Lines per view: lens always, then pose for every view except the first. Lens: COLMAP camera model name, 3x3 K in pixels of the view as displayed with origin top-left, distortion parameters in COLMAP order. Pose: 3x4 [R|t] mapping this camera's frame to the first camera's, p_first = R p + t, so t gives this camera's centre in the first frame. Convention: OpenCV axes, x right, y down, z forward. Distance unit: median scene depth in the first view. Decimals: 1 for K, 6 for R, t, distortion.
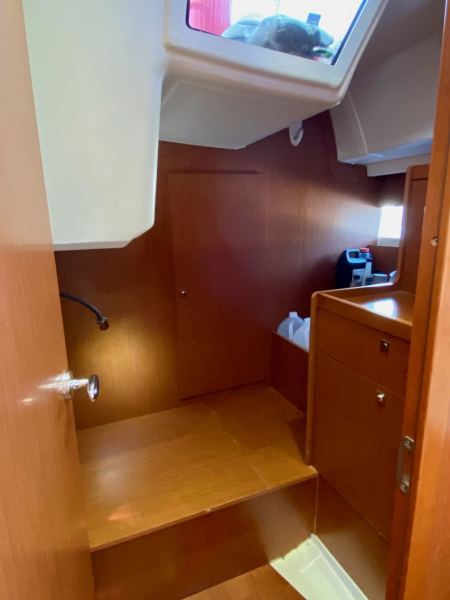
lens RADIAL K [[390.0, 0, 223.9], [0, 390.0, 298.3], [0, 0, 1]] dist [0.041464, -0.034621]
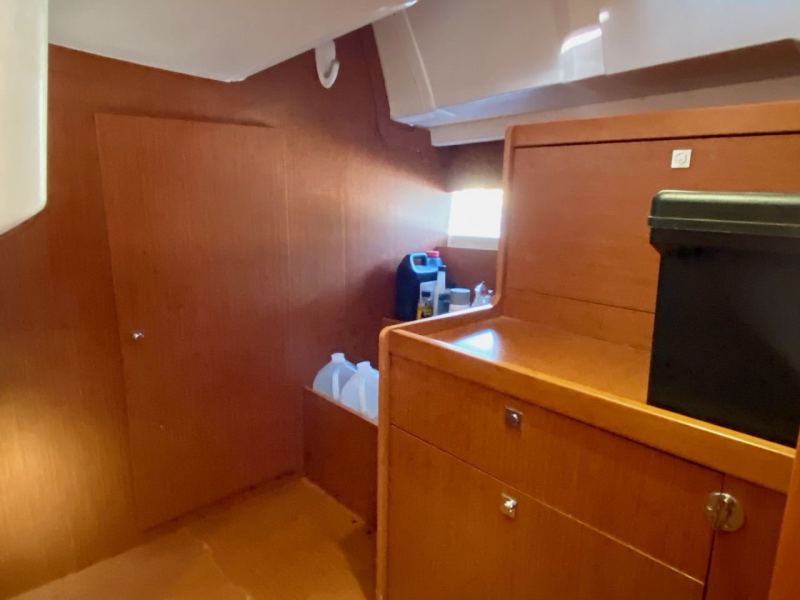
lens RADIAL K [[520.0, 0, 396.4], [0, 520.0, 308.0], [0, 0, 1]] dist [0.041464, -0.034621]
pose [[0.942461, -0.043770, 0.331439, -0.006752], [0.048064, 0.998833, -0.004766, -0.037925], [-0.330843, 0.020422, 0.943465, 0.235915]]
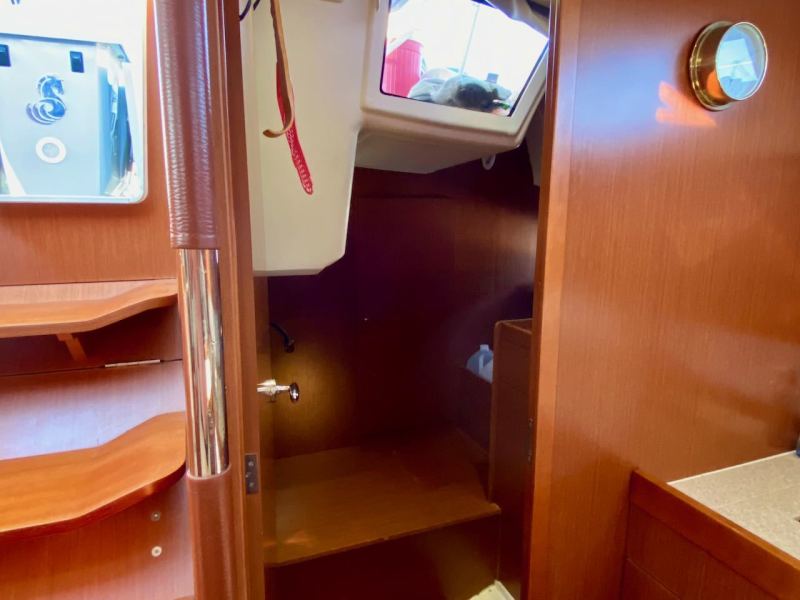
lens RADIAL K [[520.0, 0, 398.1], [0, 520.0, 292.6], [0, 0, 1]] dist [0.041464, -0.034621]
pose [[0.999210, 0.024905, -0.030969, 0.013703], [-0.027320, 0.996405, -0.080194, 0.022483], [0.028861, 0.080977, 0.996298, -0.314640]]
